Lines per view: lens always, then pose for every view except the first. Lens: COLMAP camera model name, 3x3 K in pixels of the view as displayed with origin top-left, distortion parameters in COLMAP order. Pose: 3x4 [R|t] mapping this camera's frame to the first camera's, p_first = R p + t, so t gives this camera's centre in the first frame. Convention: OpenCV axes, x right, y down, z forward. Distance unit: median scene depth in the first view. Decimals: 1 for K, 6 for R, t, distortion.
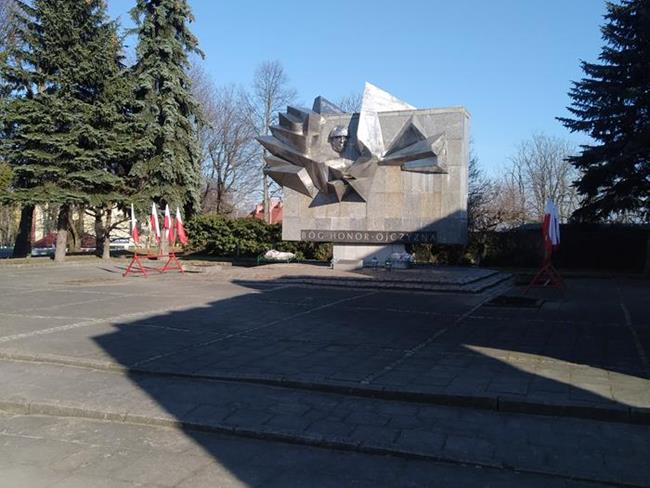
lens RADIAL K [[540.0, 0, 326.0], [0, 540.0, 236.6], [0, 0, 1]] dist [0.106712, -0.115246]
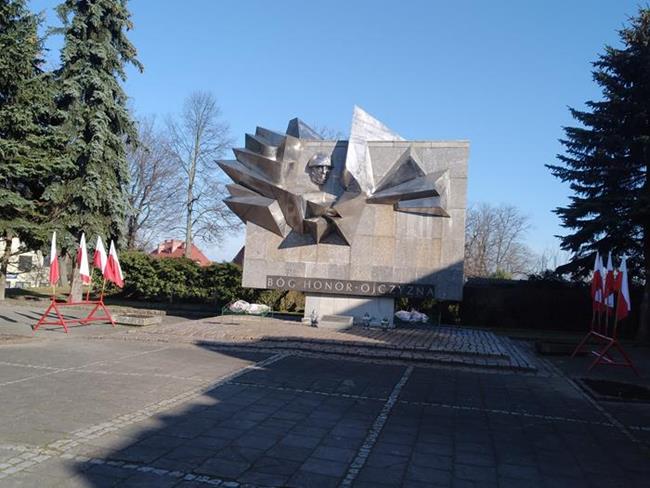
lens RADIAL K [[554.3, 0, 325.0], [0, 554.3, 244.0], [0, 0, 1]] dist [0.102737, -0.100239]
pose [[0.988083, 0.051415, 0.145083, -0.064193], [-0.041284, 0.996550, -0.071994, -0.002328], [-0.148284, 0.065146, 0.986797, 0.117686]]
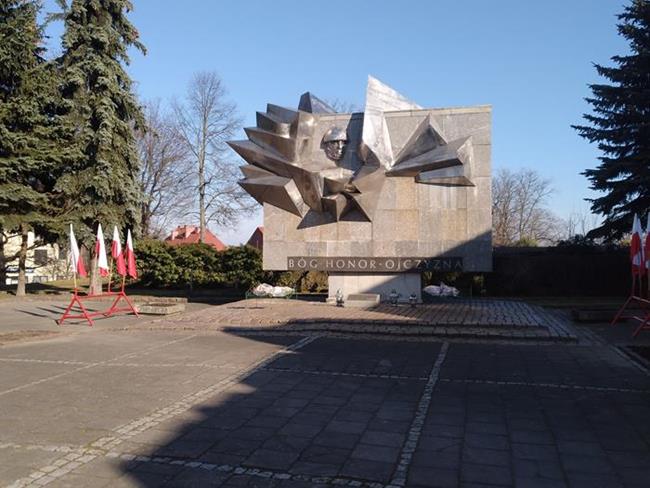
lens RADIAL K [[565.4, 0, 333.7], [0, 565.4, 246.4], [0, 0, 1]] dist [0.082175, -0.093379]
pose [[0.991195, -0.010287, 0.132012, -0.068379], [0.014020, 0.999527, -0.027377, -0.003084], [-0.131668, 0.028987, 0.990870, 0.122658]]
